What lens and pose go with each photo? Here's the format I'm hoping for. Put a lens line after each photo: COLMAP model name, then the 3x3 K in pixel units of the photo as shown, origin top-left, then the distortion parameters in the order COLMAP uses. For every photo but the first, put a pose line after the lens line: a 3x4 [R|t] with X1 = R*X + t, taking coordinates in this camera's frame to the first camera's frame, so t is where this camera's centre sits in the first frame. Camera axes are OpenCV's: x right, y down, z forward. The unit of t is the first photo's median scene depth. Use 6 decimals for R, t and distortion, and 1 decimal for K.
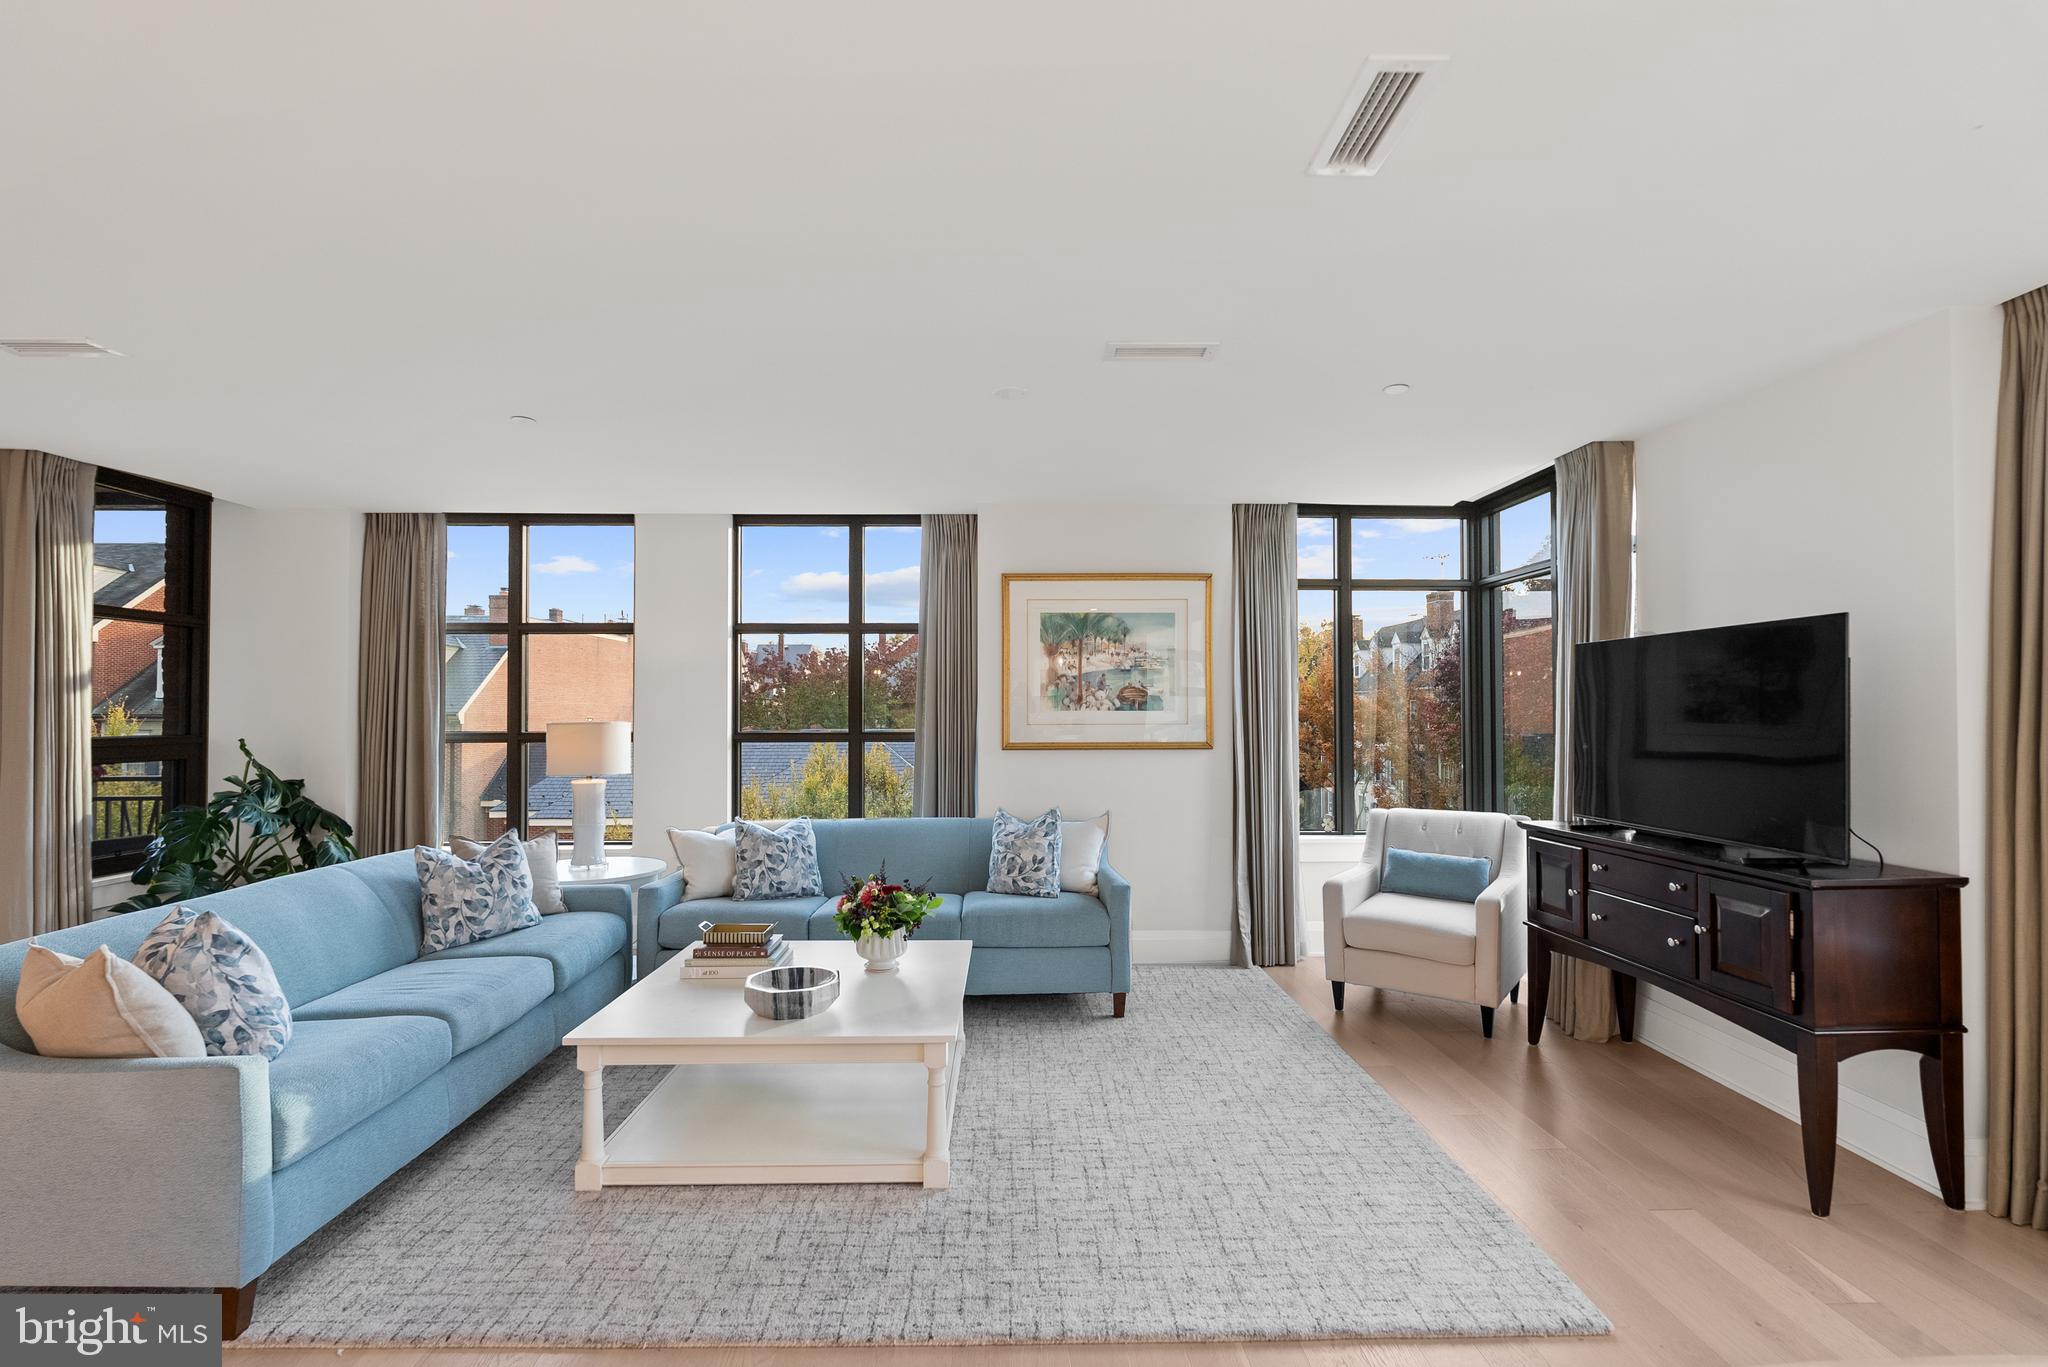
lens RADIAL K [[926.9, 0, 1023.6], [0, 926.9, 703.9], [0, 0, 1]] dist [-0.005635, 0.001584]
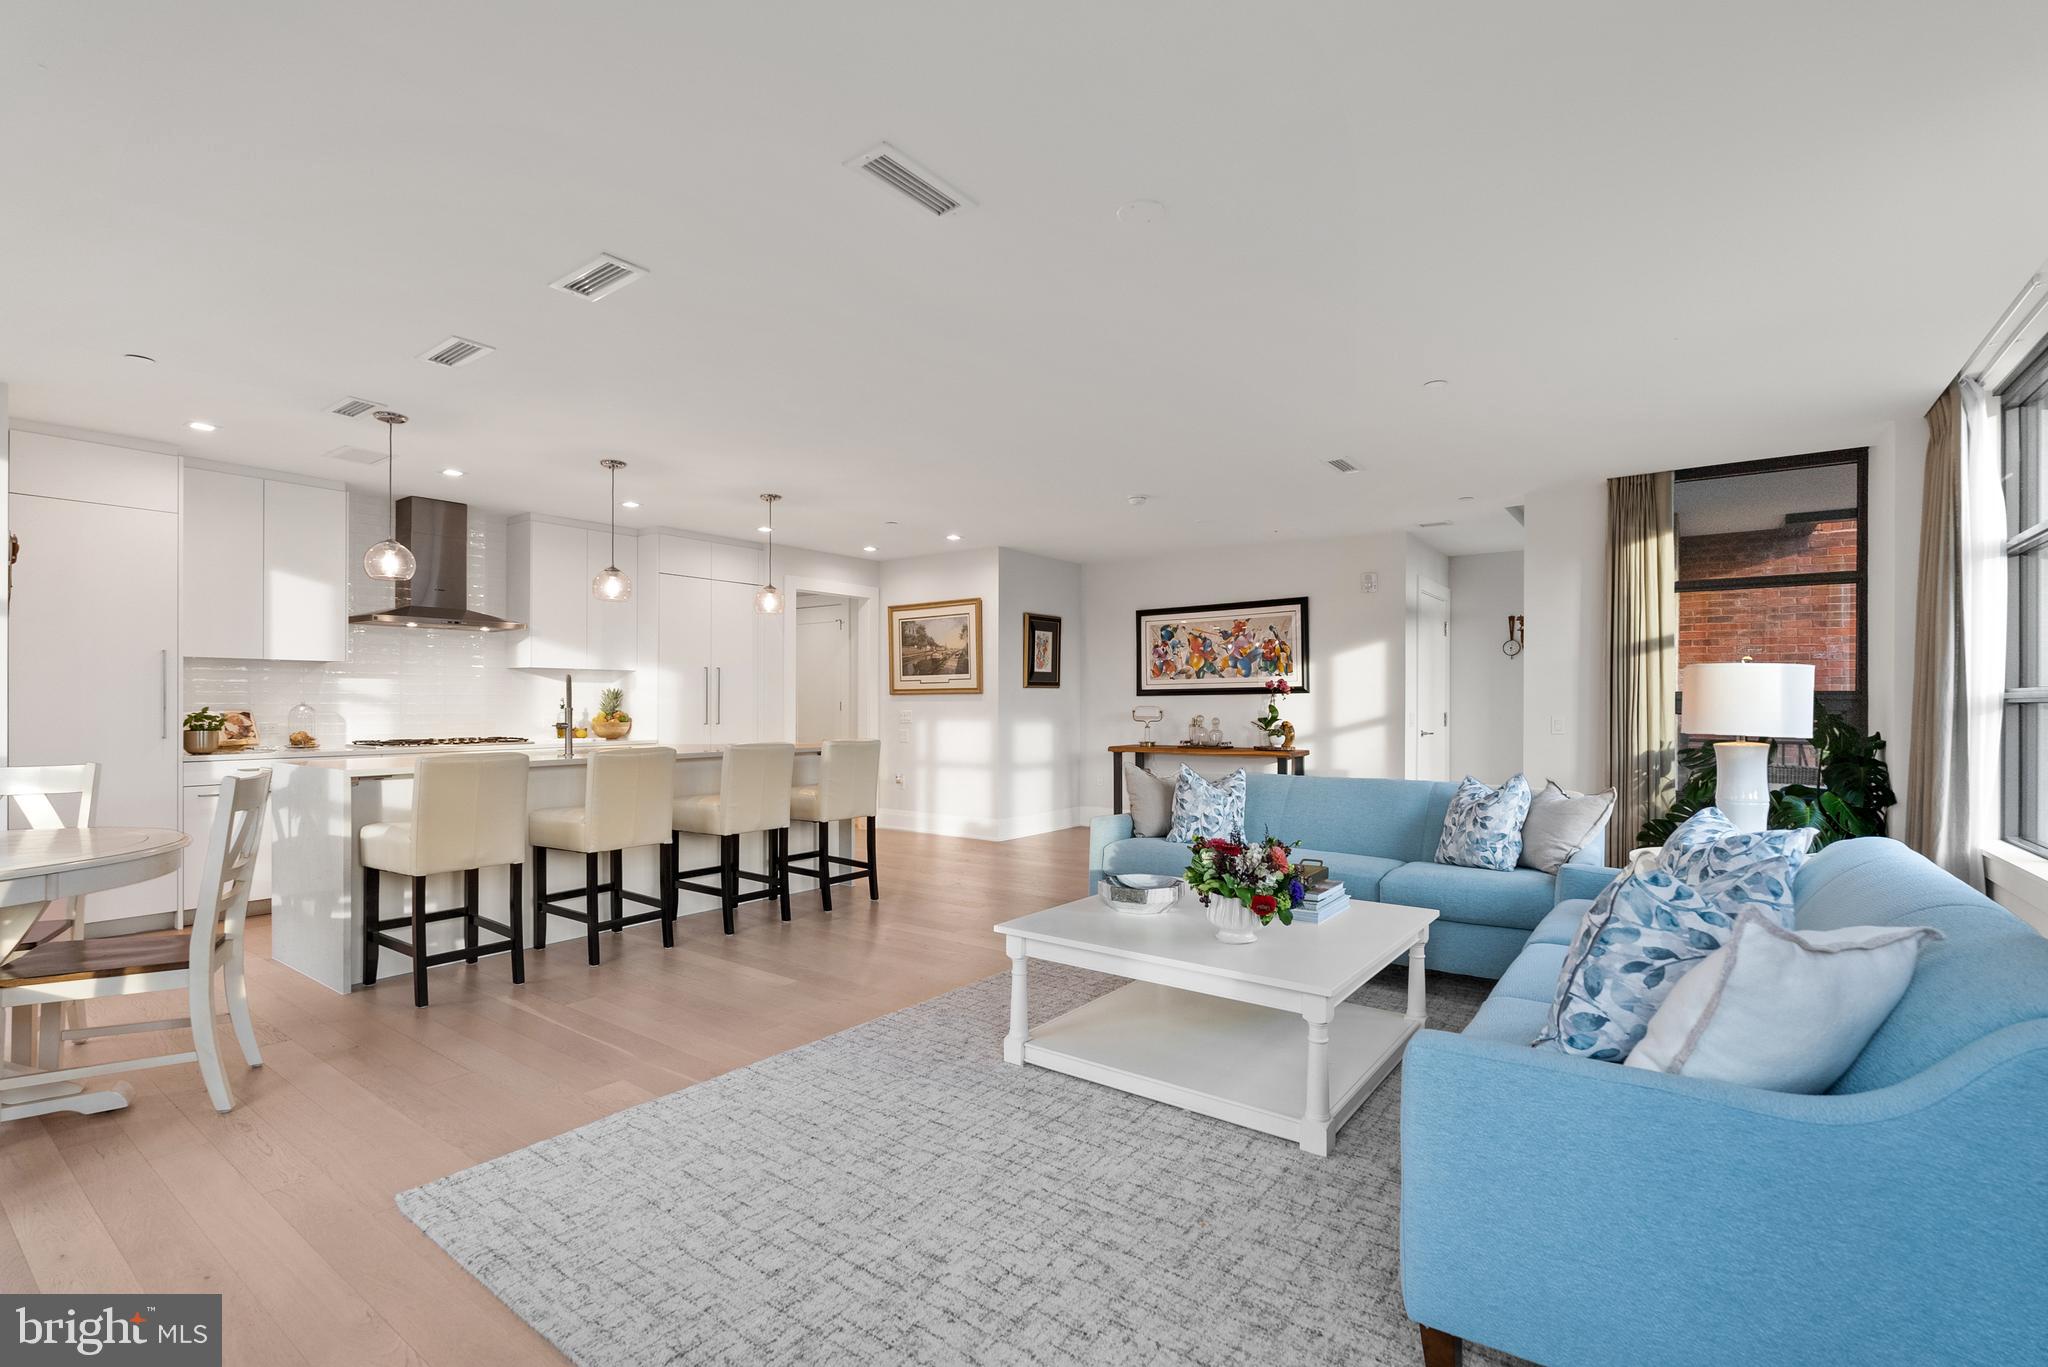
lens RADIAL K [[926.9, 0, 1020.1], [0, 926.9, 696.5], [0, 0, 1]] dist [-0.005635, 0.001584]
pose [[-0.620863, -0.006534, -0.783892, 0.433674], [0.003858, 0.999928, -0.011390, 0.048534], [0.783910, -0.010095, -0.620793, 0.936354]]
